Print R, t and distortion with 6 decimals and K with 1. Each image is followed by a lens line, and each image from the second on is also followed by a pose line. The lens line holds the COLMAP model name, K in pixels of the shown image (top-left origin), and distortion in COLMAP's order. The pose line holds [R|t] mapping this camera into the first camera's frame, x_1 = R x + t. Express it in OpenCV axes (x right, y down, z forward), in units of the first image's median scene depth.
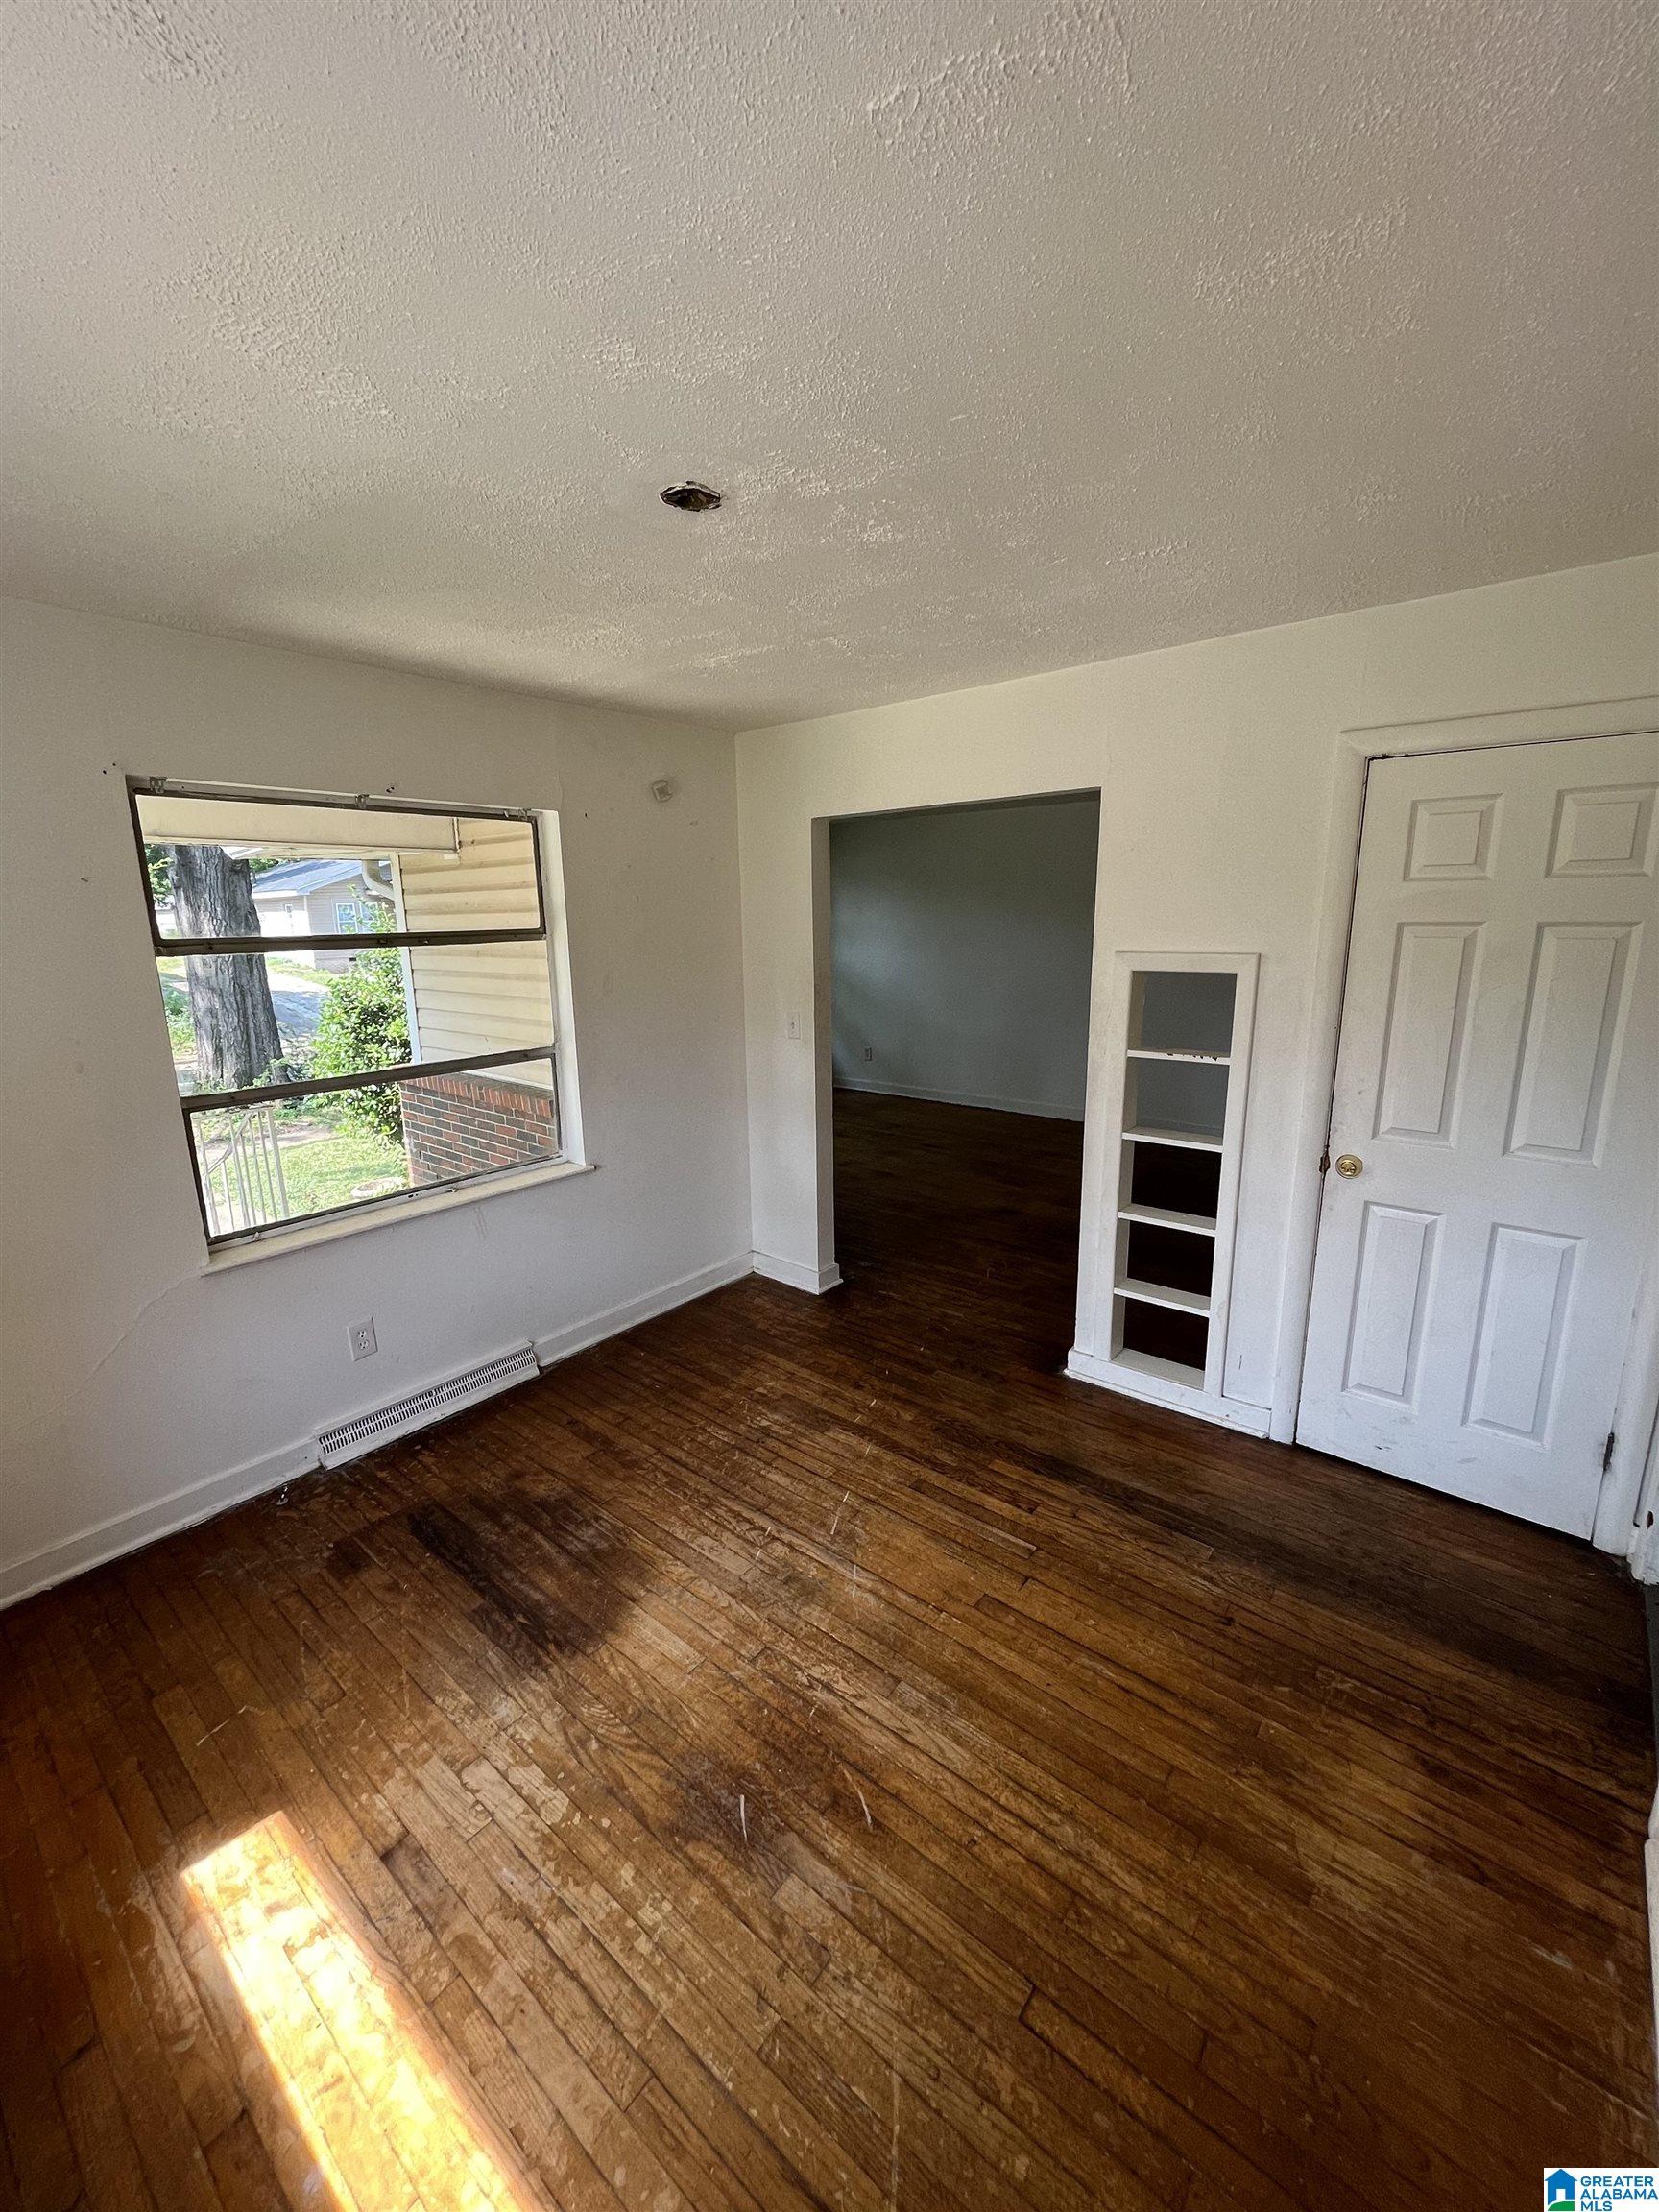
lens RADIAL K [[892.0, 0, 820.6], [0, 892.0, 1105.2], [0, 0, 1]] dist [-0.003770, 0.000121]
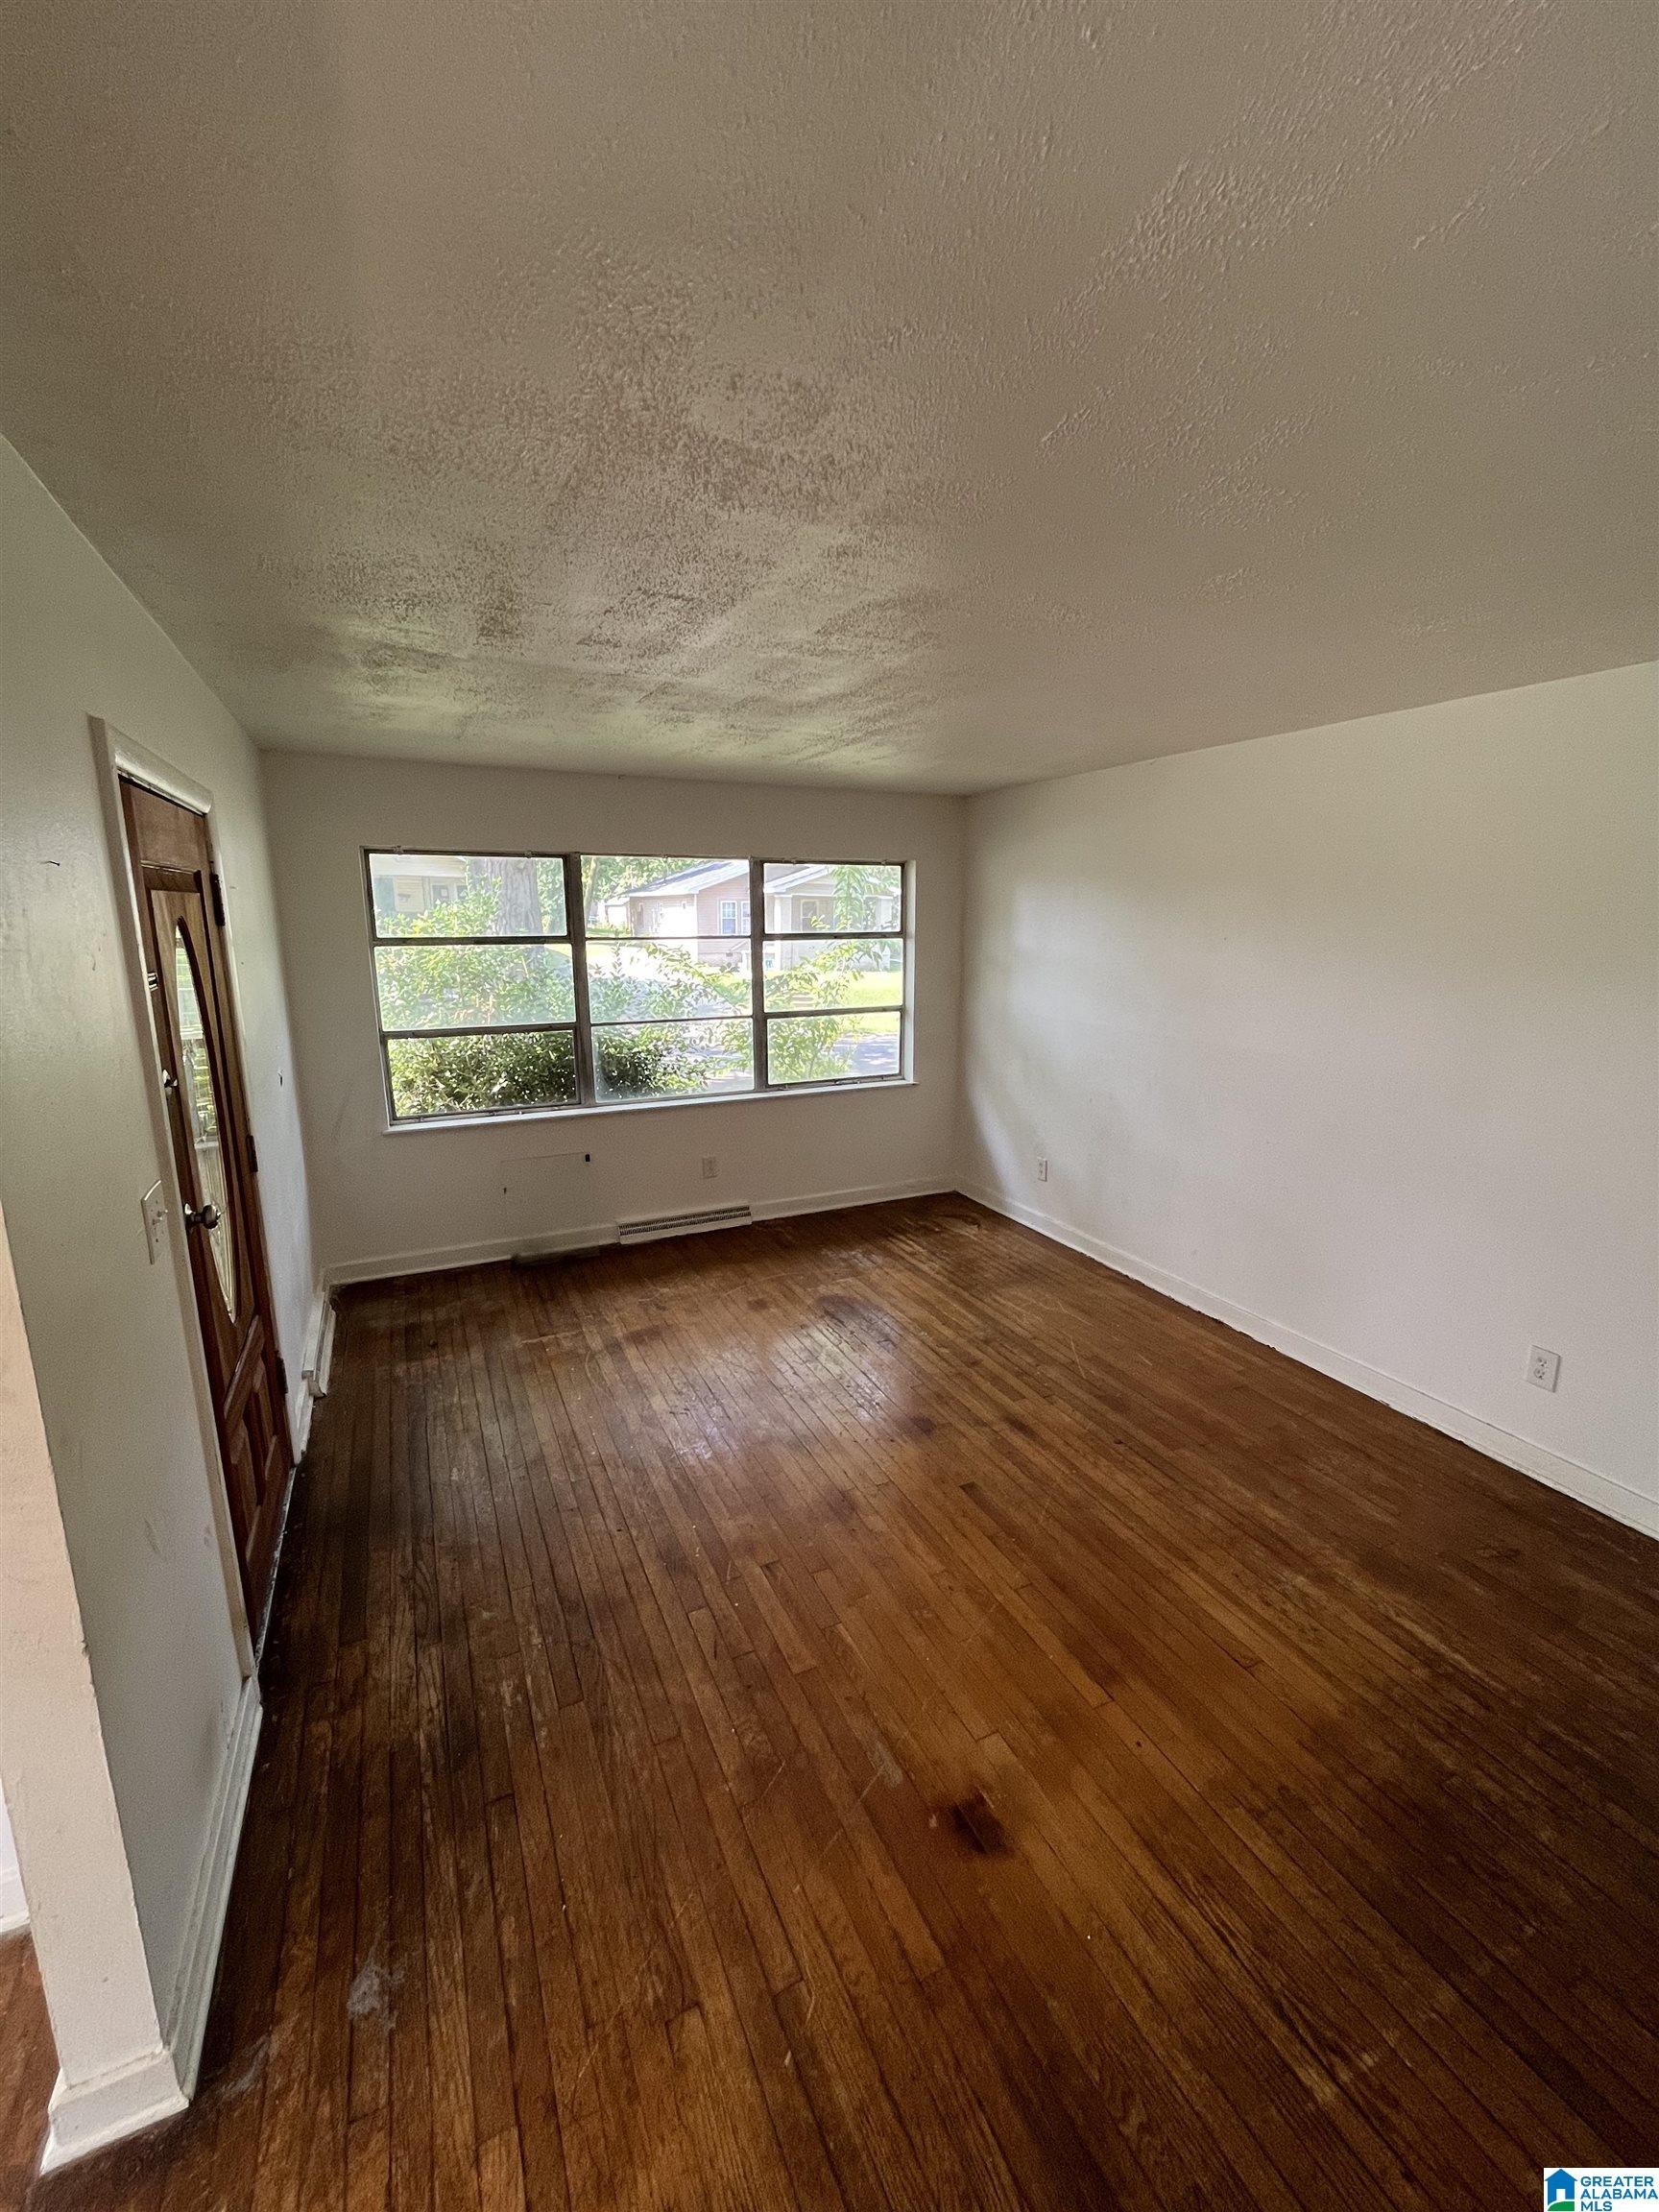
lens RADIAL K [[892.0, 0, 825.5], [0, 892.0, 1108.5], [0, 0, 1]] dist [-0.003770, 0.000121]
pose [[0.904475, 0.110444, -0.411979, 0.553140], [-0.109273, 0.993659, 0.026480, -0.336994], [0.412291, 0.021068, 0.910809, 1.331833]]
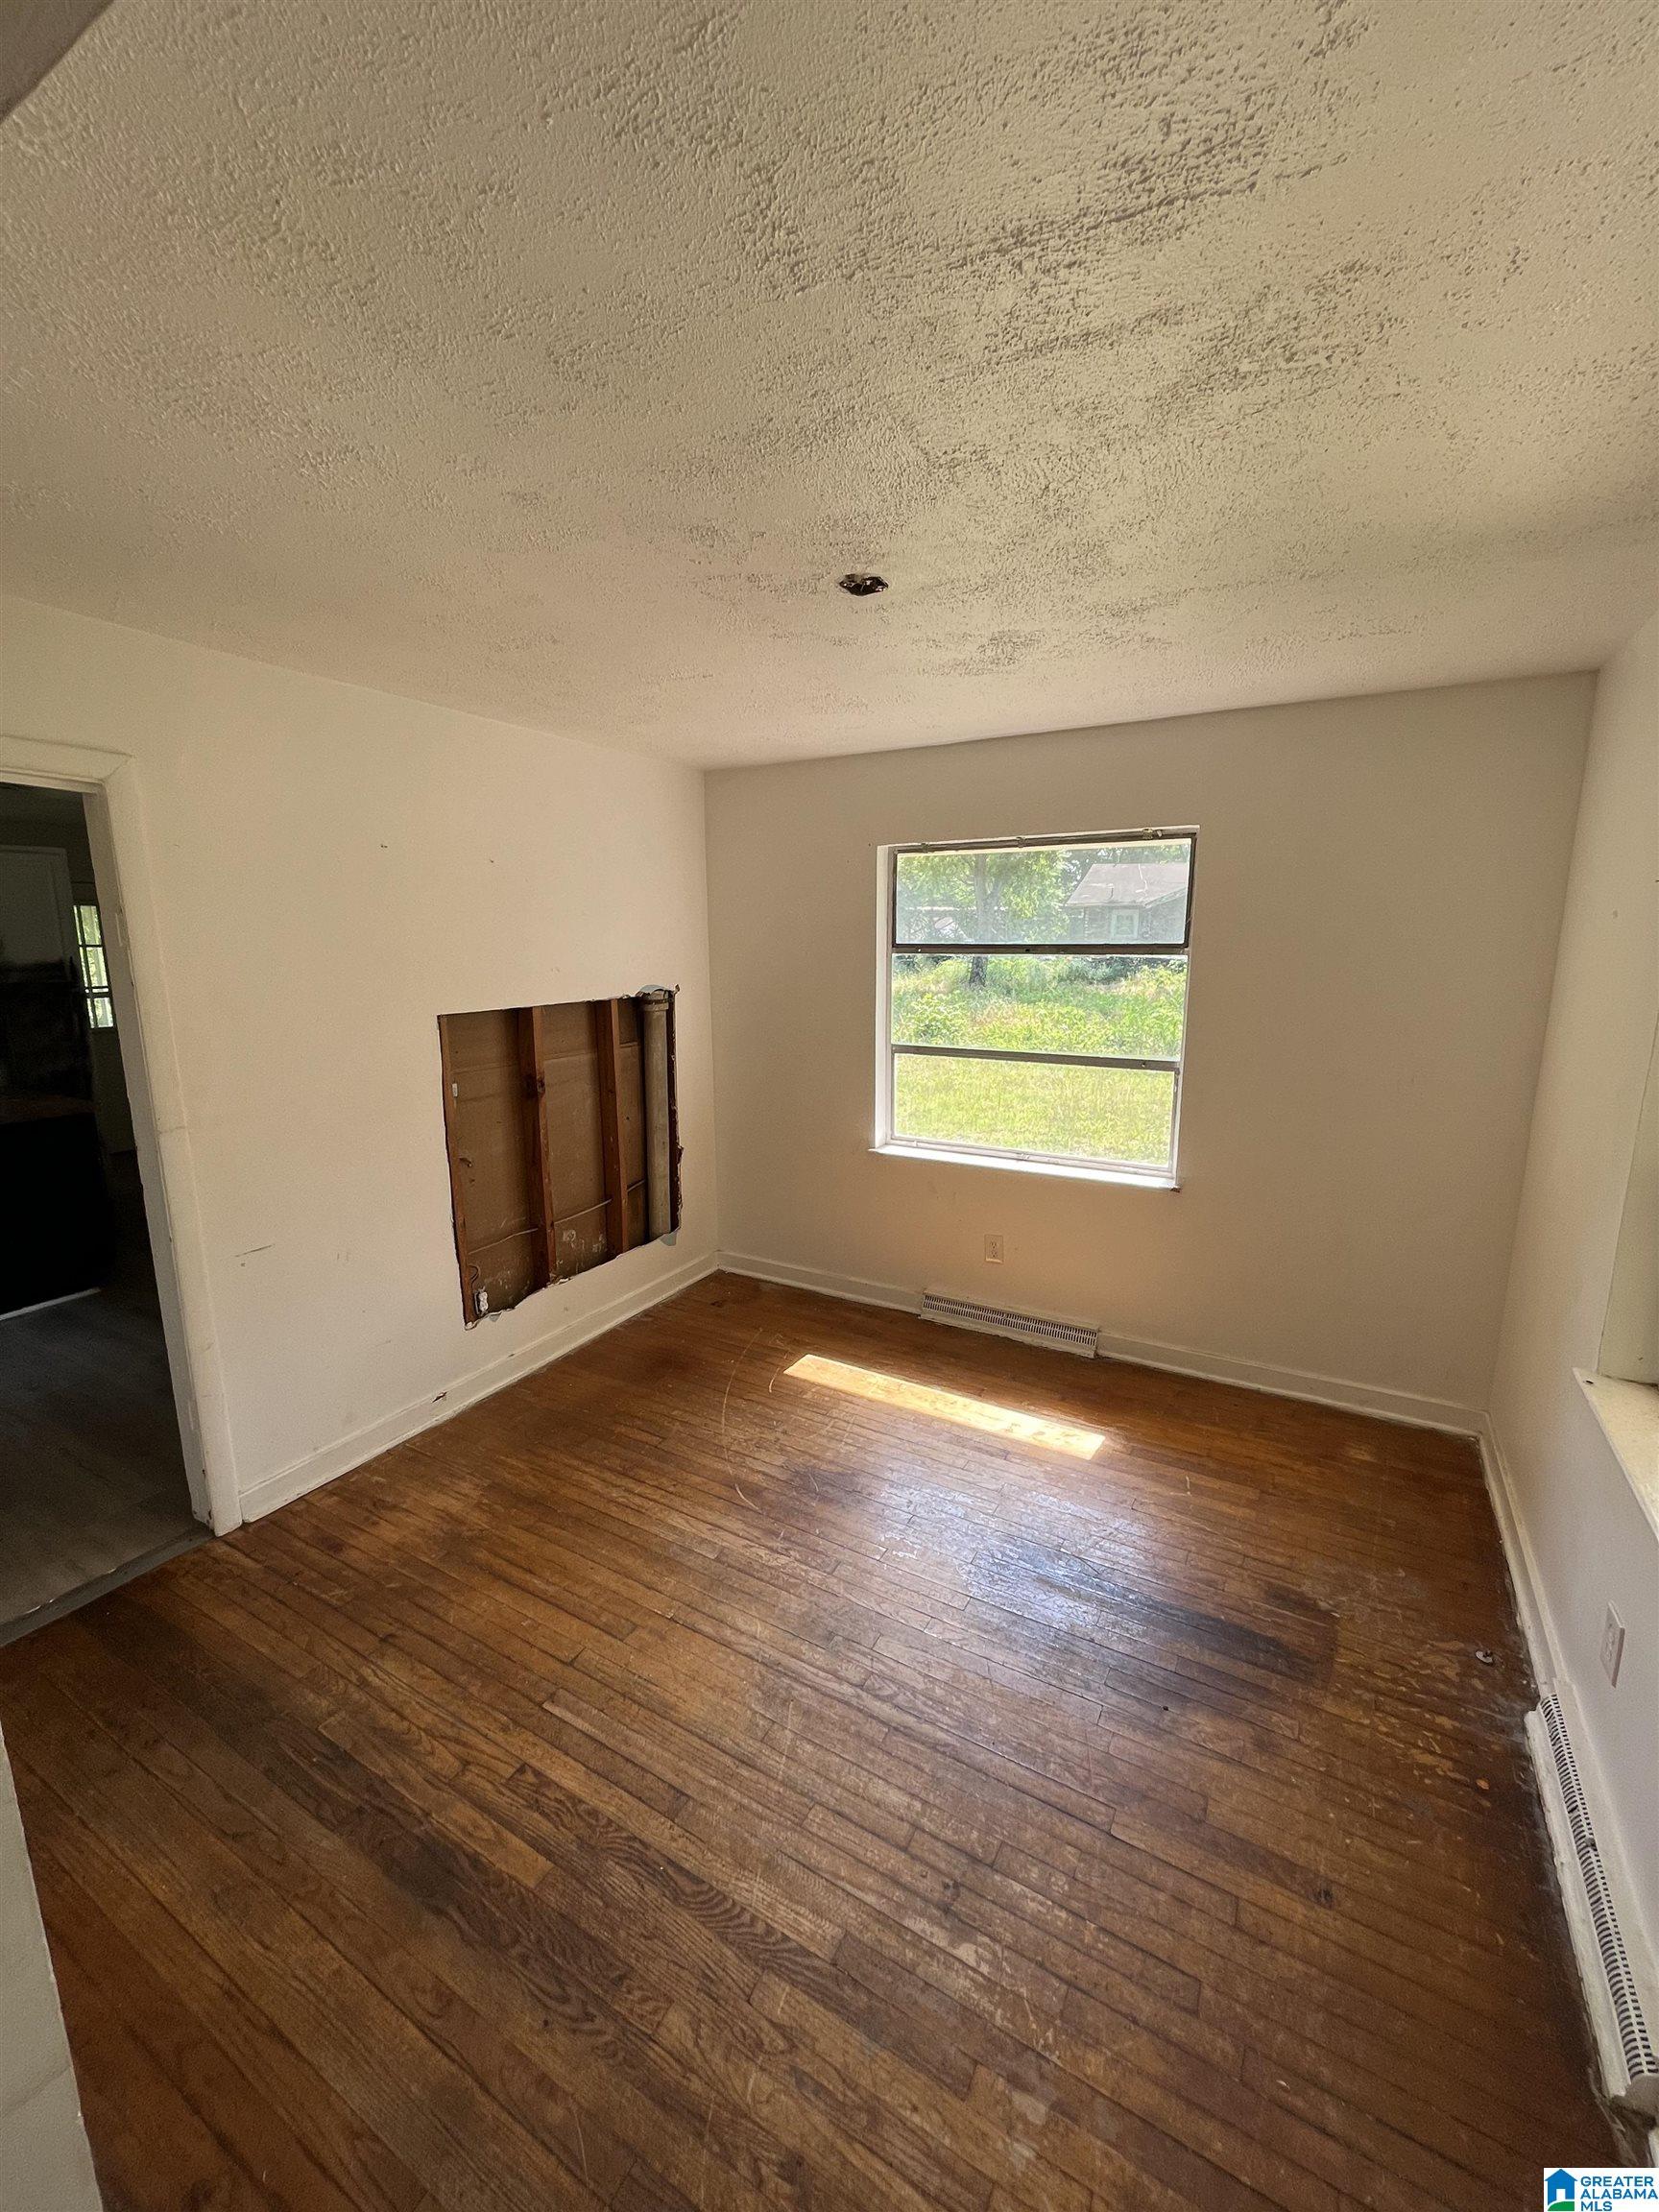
lens RADIAL K [[892.0, 0, 816.6], [0, 892.0, 1096.9], [0, 0, 1]] dist [-0.003770, 0.000121]
pose [[-0.986120, 0.049936, -0.158347, 0.092319], [-0.015929, 0.920847, 0.389598, -0.339306], [0.165268, 0.386713, -0.907270, 1.535661]]
